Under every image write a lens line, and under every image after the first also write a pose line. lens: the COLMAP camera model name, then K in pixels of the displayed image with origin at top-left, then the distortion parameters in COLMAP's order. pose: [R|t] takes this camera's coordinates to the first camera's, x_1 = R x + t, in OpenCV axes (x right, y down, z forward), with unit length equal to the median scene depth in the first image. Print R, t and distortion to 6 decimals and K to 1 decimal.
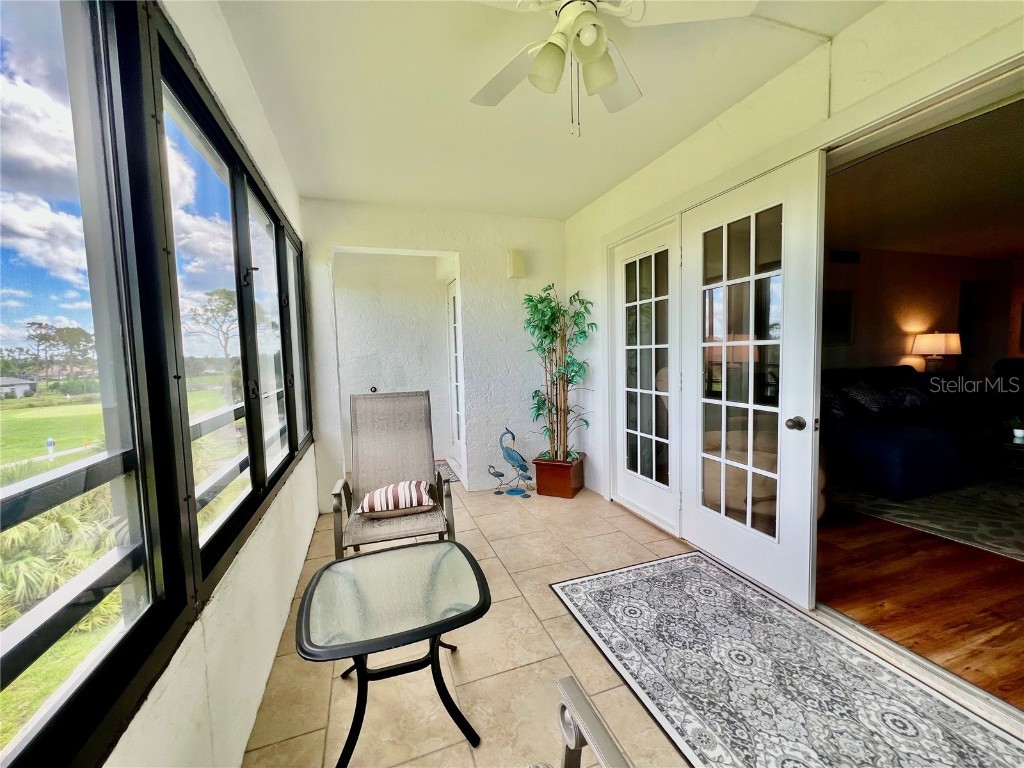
lens RADIAL K [[411.0, 0, 509.4], [0, 411.0, 382.3], [0, 0, 1]] dist [0.000253, -0.000008]
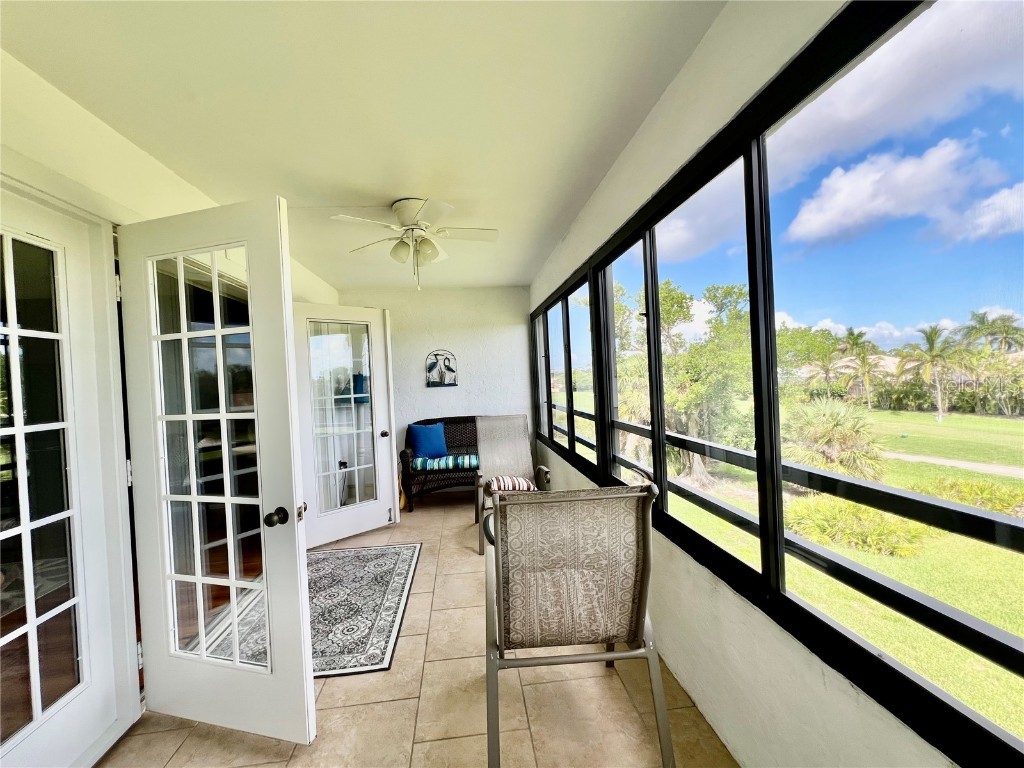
lens RADIAL K [[411.0, 0, 508.5], [0, 411.0, 382.6], [0, 0, 1]] dist [0.000253, -0.000008]
pose [[-0.971894, 0.074909, 0.223184, -0.518199], [0.095083, 0.992165, 0.081047, -0.219725], [-0.215364, 0.099990, -0.971401, 2.262836]]
